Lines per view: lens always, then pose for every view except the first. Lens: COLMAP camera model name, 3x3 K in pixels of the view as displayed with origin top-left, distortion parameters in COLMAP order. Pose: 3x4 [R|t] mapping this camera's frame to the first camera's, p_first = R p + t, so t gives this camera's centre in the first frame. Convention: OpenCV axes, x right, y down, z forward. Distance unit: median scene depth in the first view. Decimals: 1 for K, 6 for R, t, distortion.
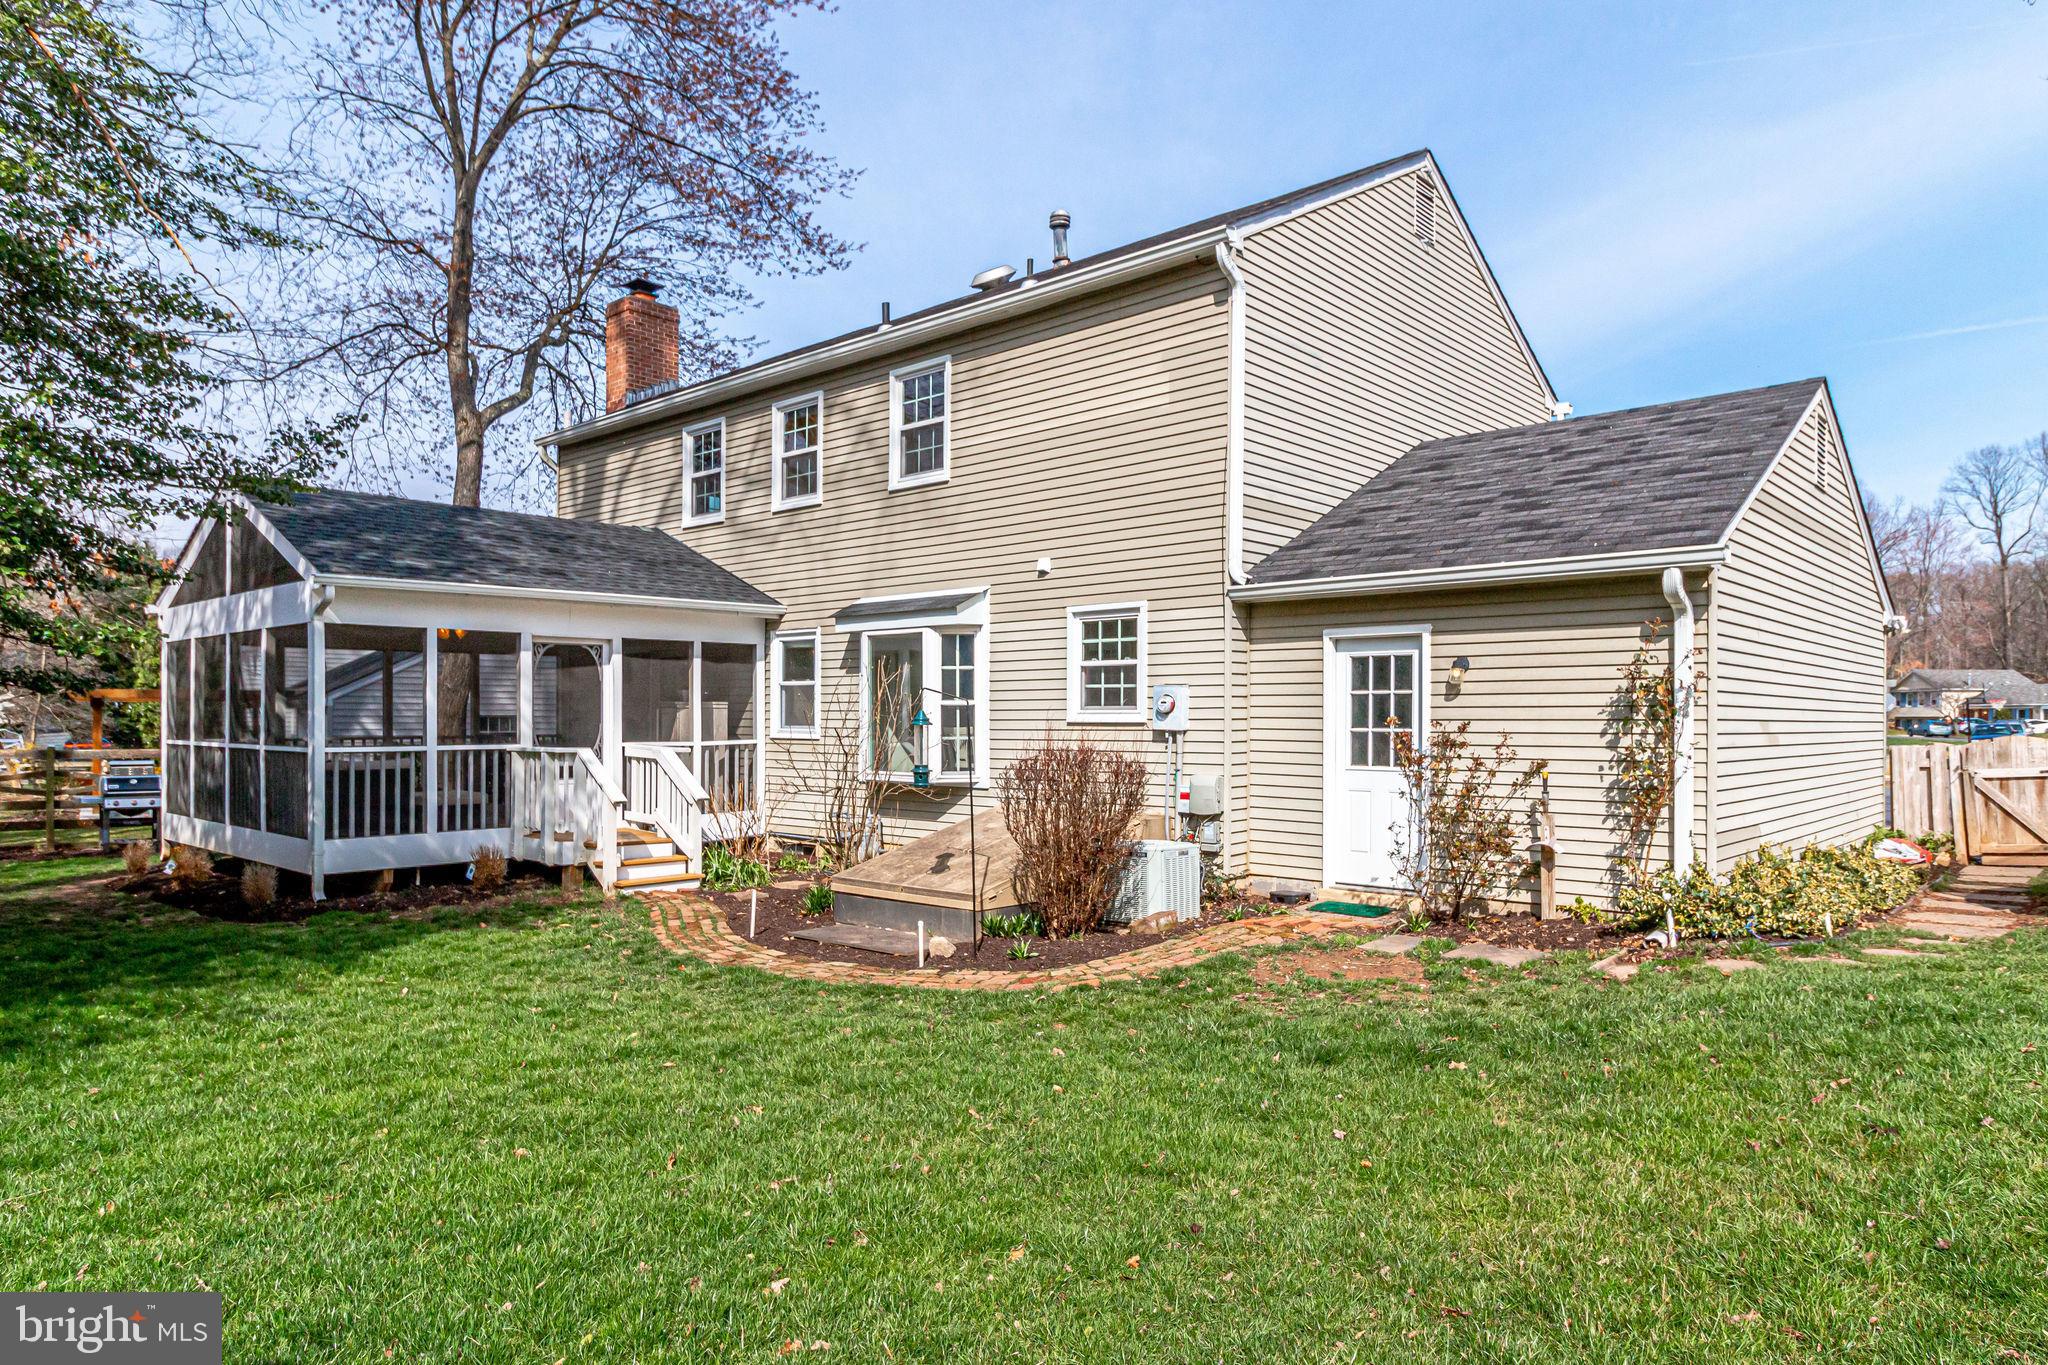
lens RADIAL K [[1264.8, 0, 1032.5], [0, 1264.8, 724.0], [0, 0, 1]] dist [0.006063, 0.000185]
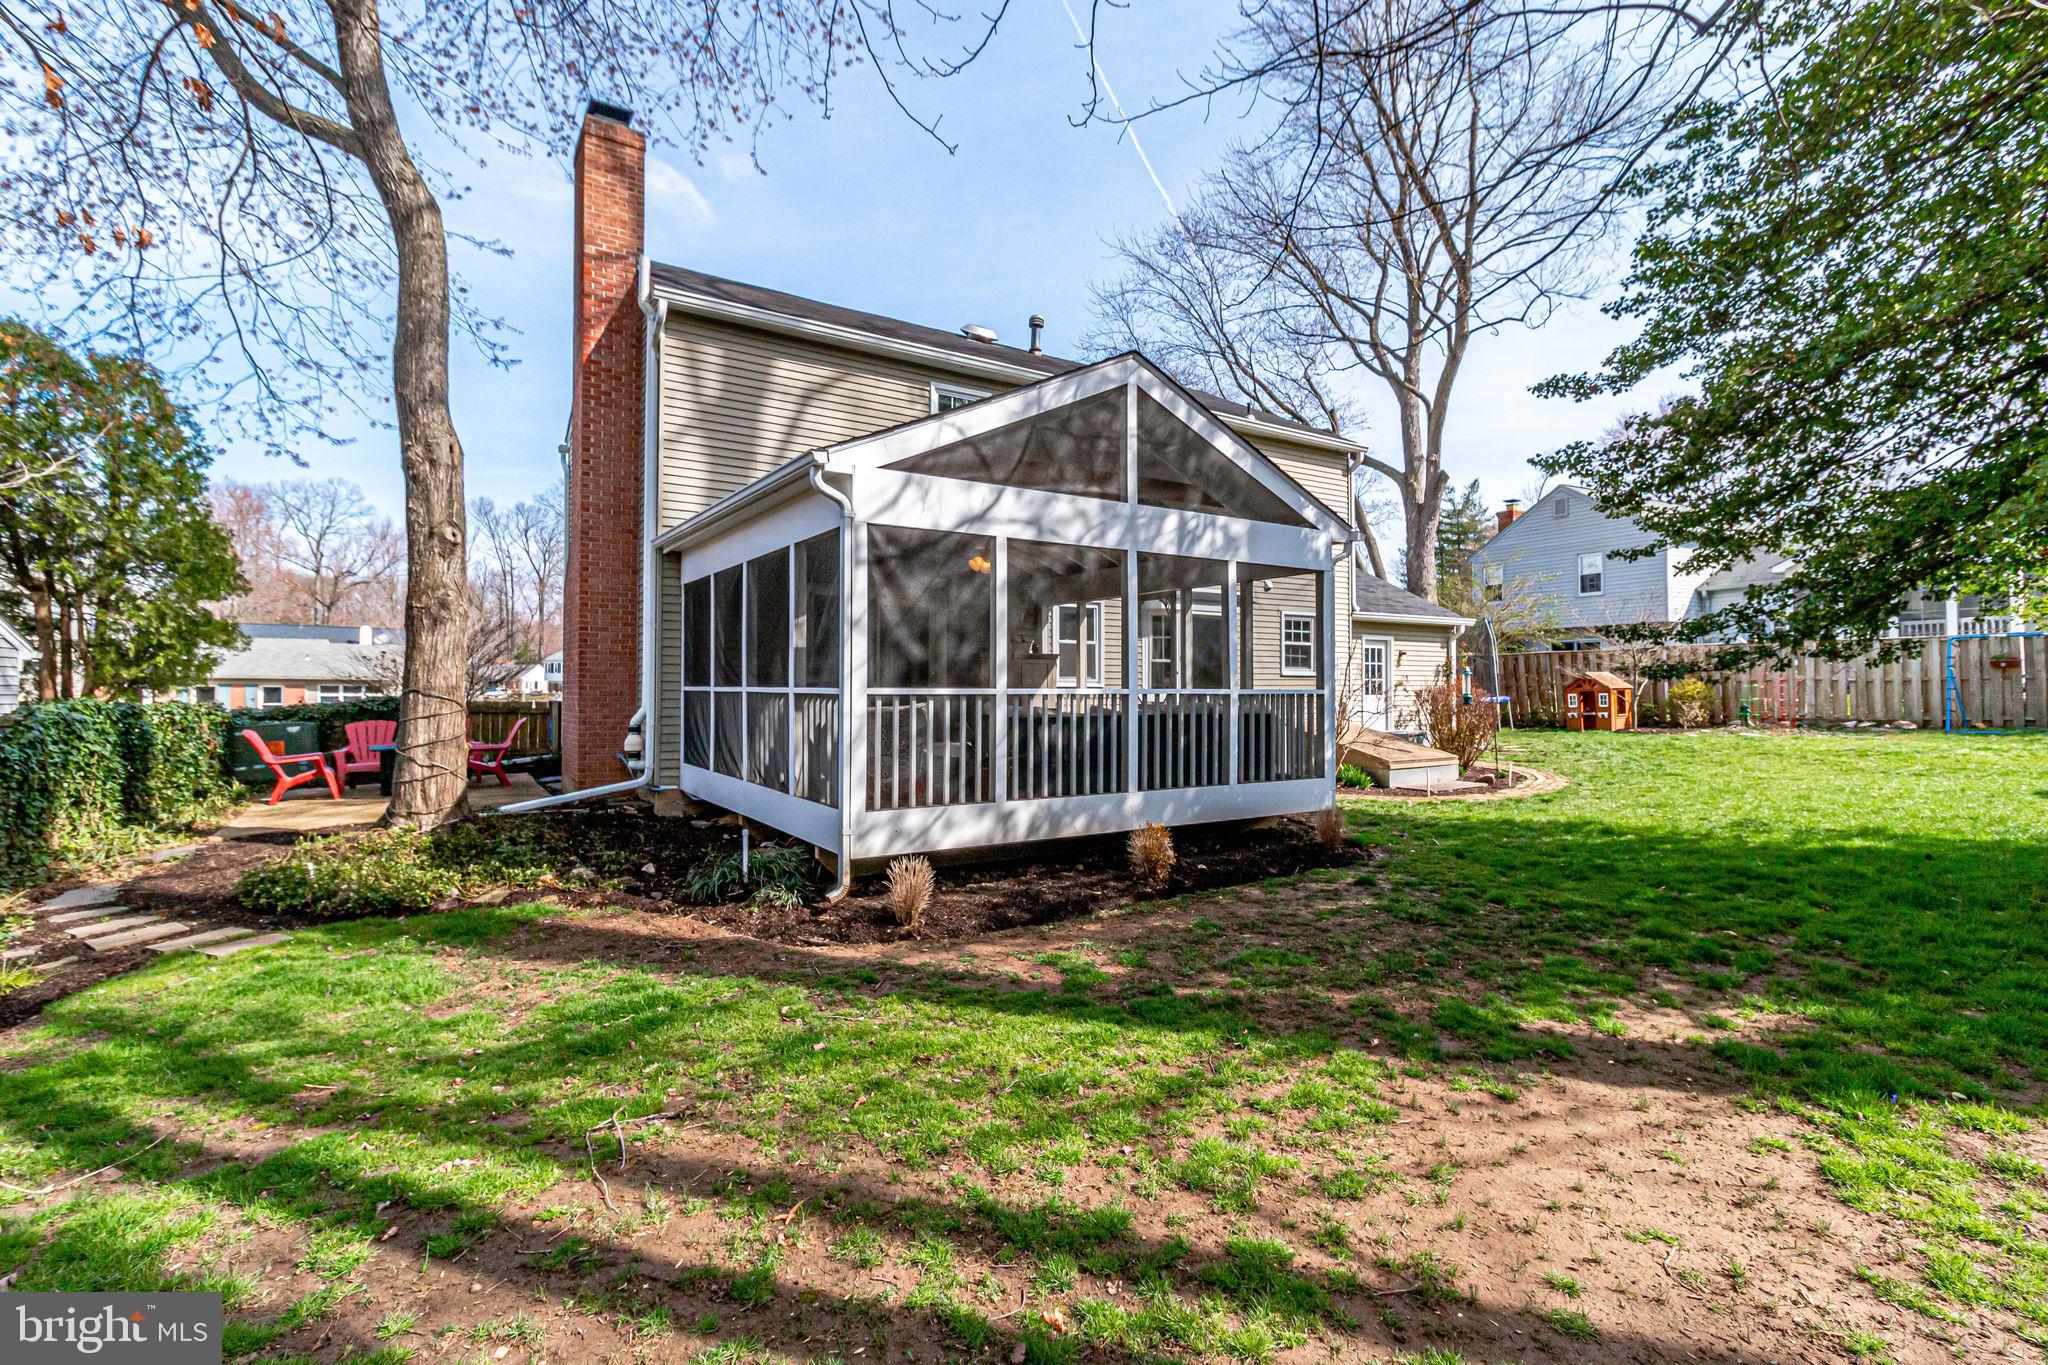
lens RADIAL K [[948.9, 0, 1023.6], [0, 948.9, 675.9], [0, 0, 1]] dist [0.004467, 0.001333]
pose [[0.253613, 0.015499, 0.967182, -1.365964], [0.009947, 0.999777, -0.018630, 0.020073], [-0.967255, 0.014346, 0.253402, 1.028566]]
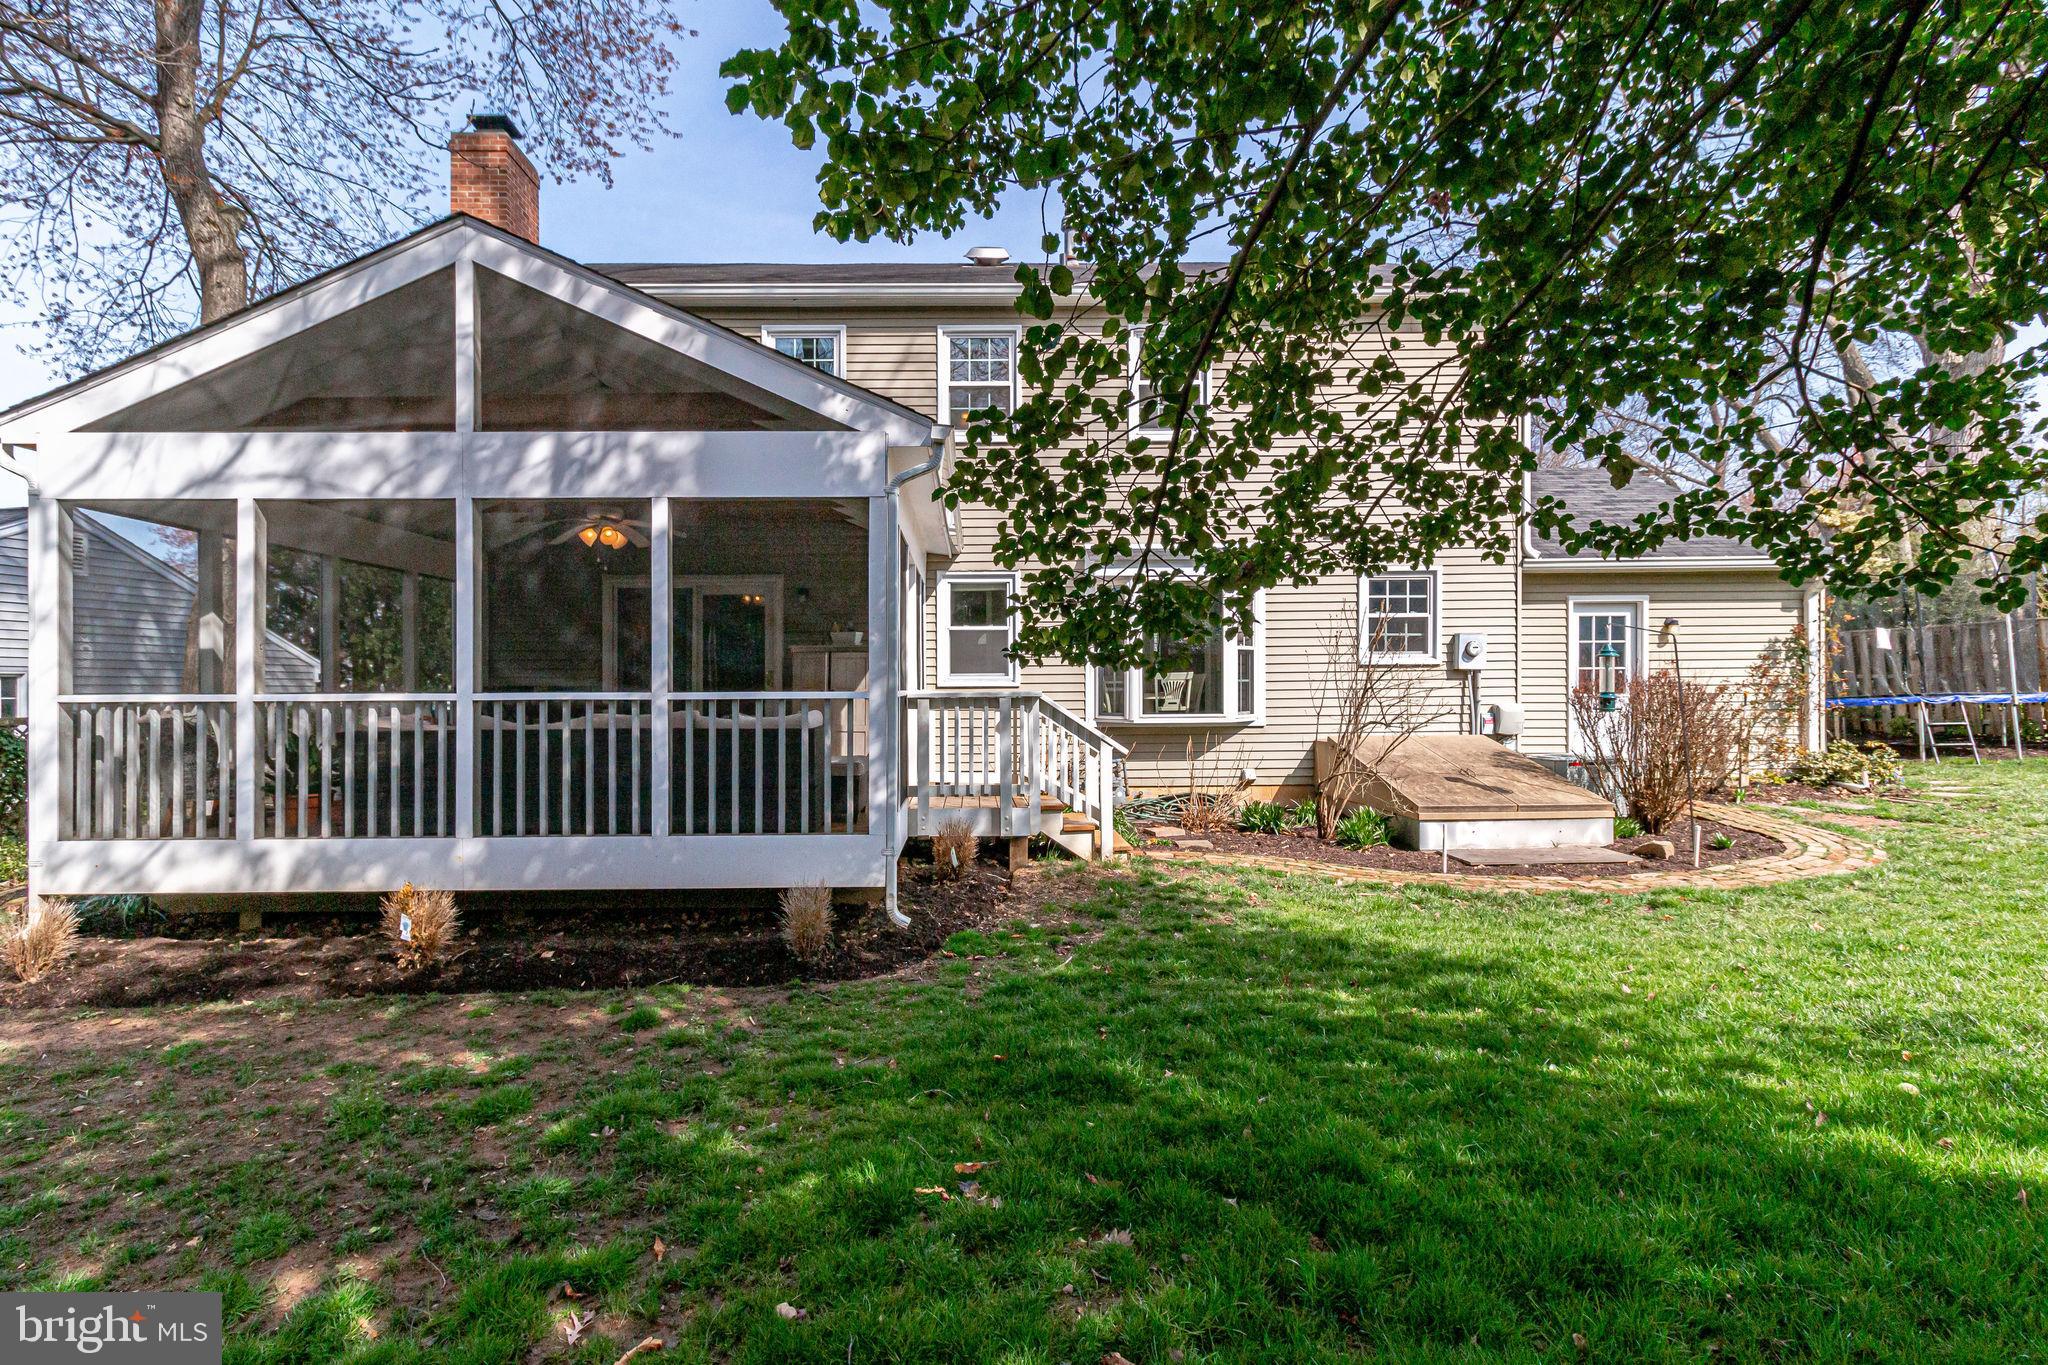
lens RADIAL K [[948.9, 0, 990.9], [0, 948.9, 693.4], [0, 0, 1]] dist [0.004467, 0.001333]
pose [[0.735308, -0.009571, 0.677666, -0.830180], [0.011785, 0.999930, 0.001335, 0.020104], [-0.677631, 0.007005, 0.735369, 0.594318]]
